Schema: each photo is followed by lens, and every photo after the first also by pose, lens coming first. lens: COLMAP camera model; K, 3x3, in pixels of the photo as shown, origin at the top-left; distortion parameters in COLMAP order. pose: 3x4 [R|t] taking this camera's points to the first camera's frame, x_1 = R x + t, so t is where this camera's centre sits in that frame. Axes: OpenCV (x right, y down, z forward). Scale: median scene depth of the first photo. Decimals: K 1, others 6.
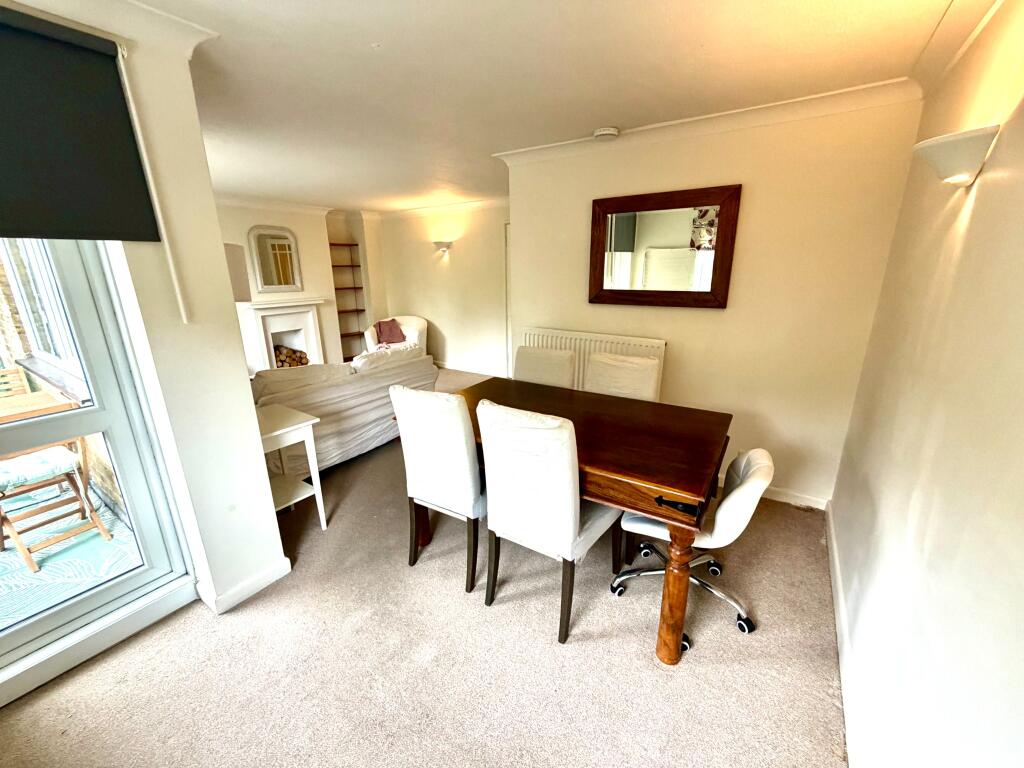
lens RADIAL K [[411.0, 0, 509.2], [0, 411.0, 385.2], [0, 0, 1]] dist [0.000396, 0.000061]
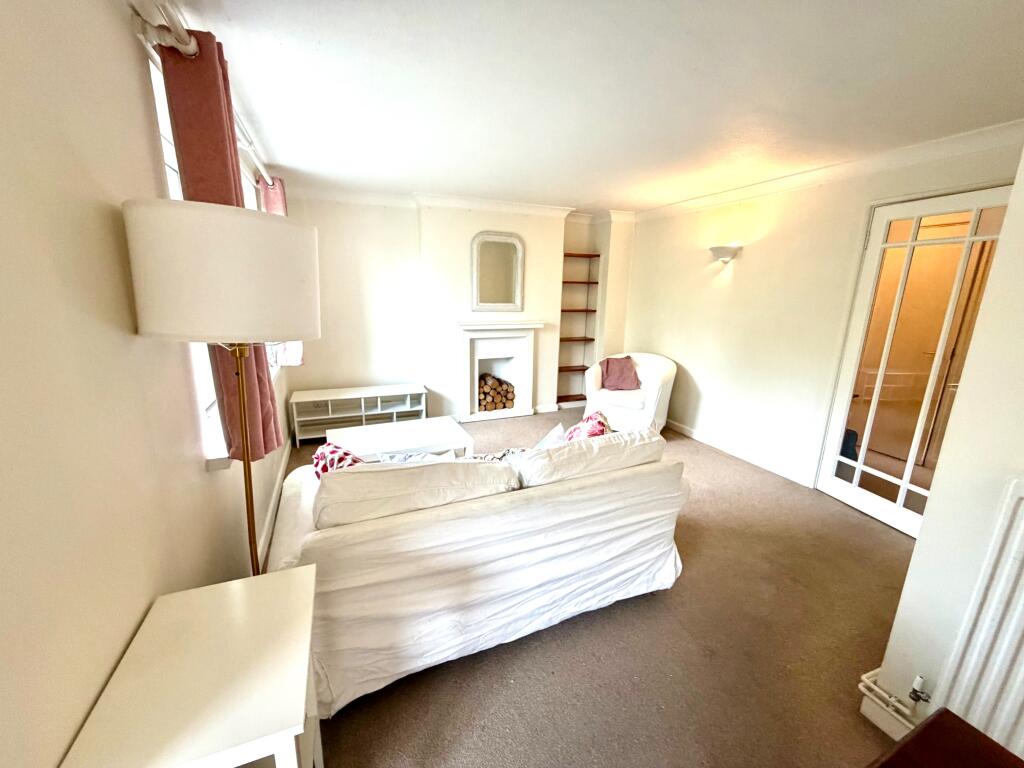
lens RADIAL K [[411.0, 0, 510.9], [0, 411.0, 383.2], [0, 0, 1]] dist [0.000396, 0.000061]
pose [[0.839606, 0.149694, -0.522163, -0.075215], [-0.176179, 0.984358, -0.001089, -0.081669], [0.513832, 0.092908, 0.852845, 0.299911]]
